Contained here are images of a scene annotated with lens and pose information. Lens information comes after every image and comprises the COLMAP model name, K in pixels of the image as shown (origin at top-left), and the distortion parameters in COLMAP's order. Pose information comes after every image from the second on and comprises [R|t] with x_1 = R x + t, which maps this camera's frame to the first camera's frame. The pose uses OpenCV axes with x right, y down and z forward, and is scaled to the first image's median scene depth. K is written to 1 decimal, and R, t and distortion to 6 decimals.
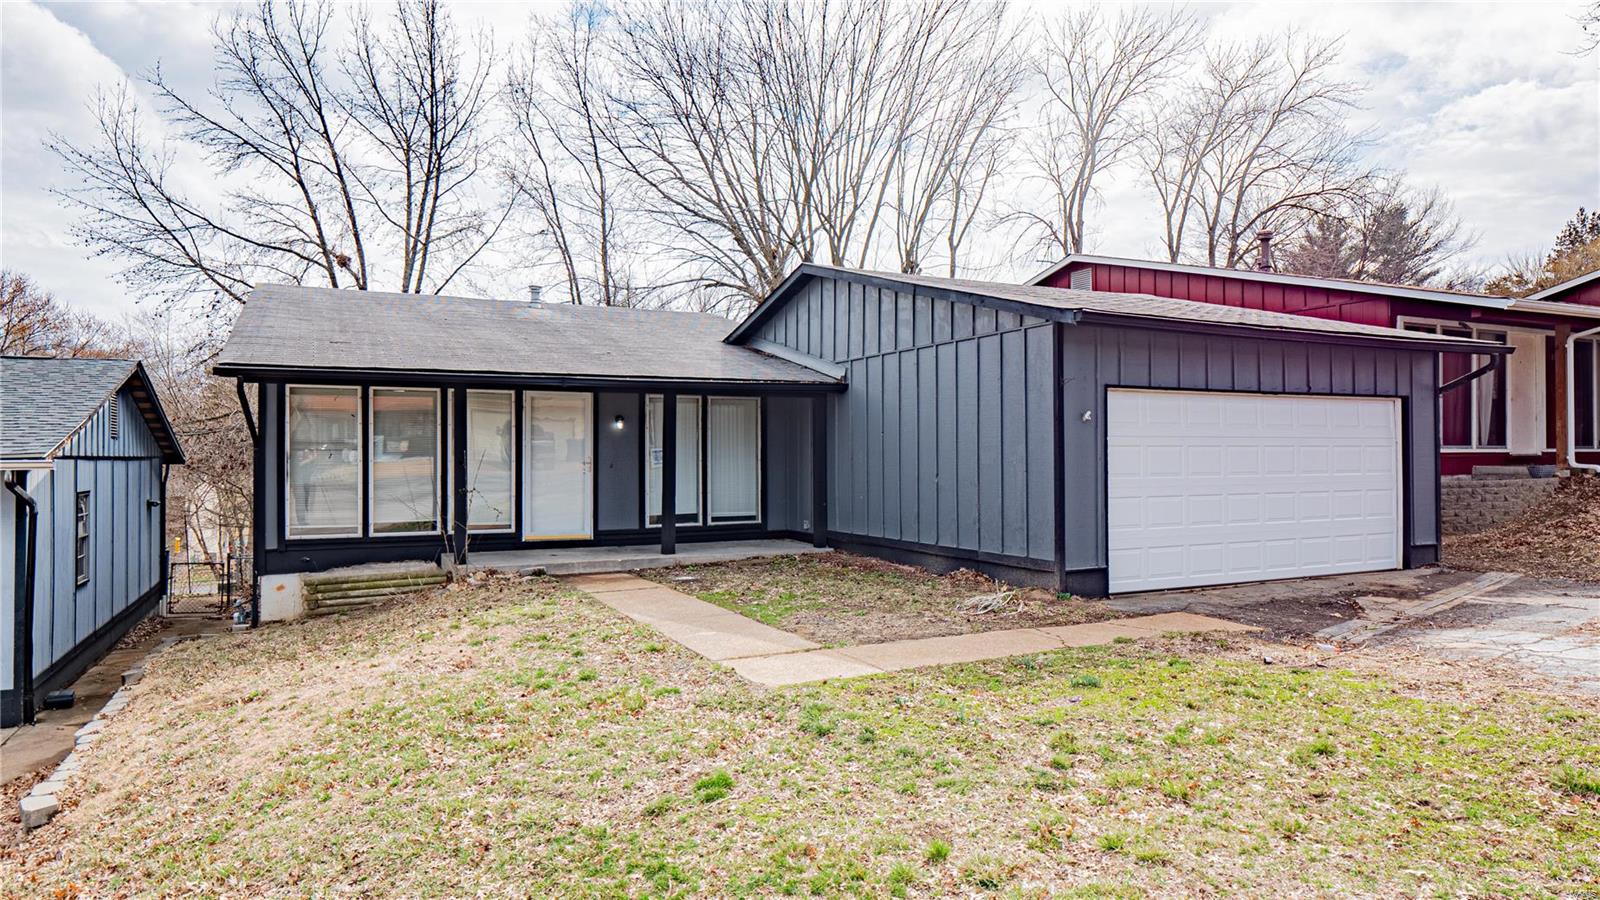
lens RADIAL K [[1083.2, 0, 800.6], [0, 1083.2, 455.6], [0, 0, 1]] dist [-0.002840, -0.001452]
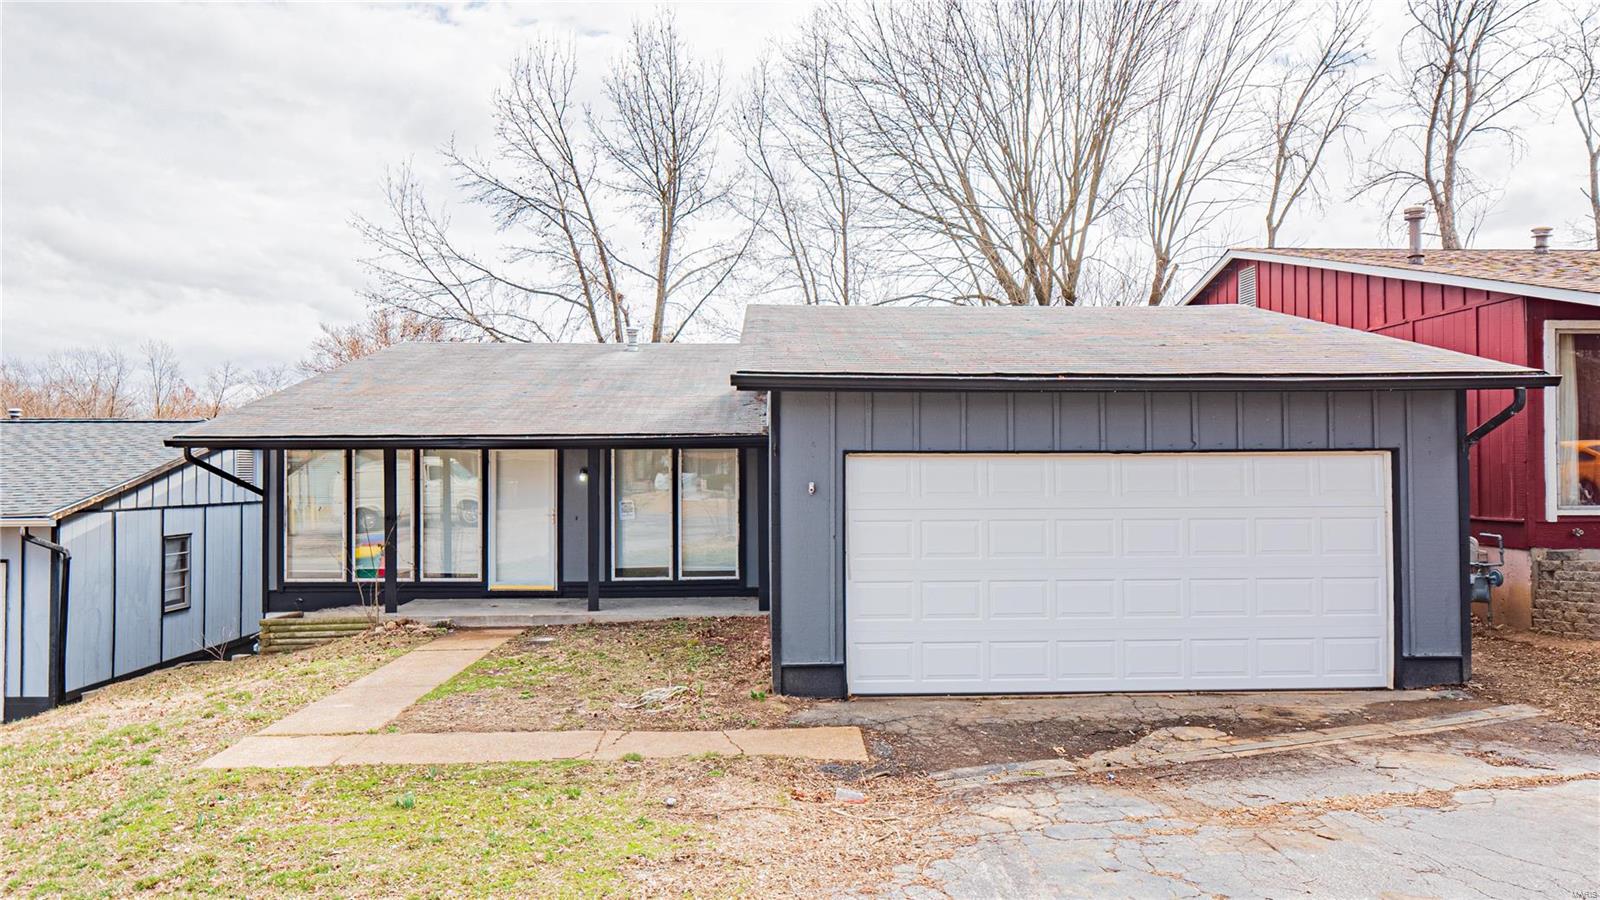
lens RADIAL K [[1184.5, 0, 801.2], [0, 1184.5, 447.0], [0, 0, 1]] dist [0.002071, 0.000196]
pose [[0.894366, -0.007584, -0.447273, 0.537822], [0.002743, 0.999930, -0.011469, -0.046290], [0.447328, 0.009031, 0.894324, 0.114227]]
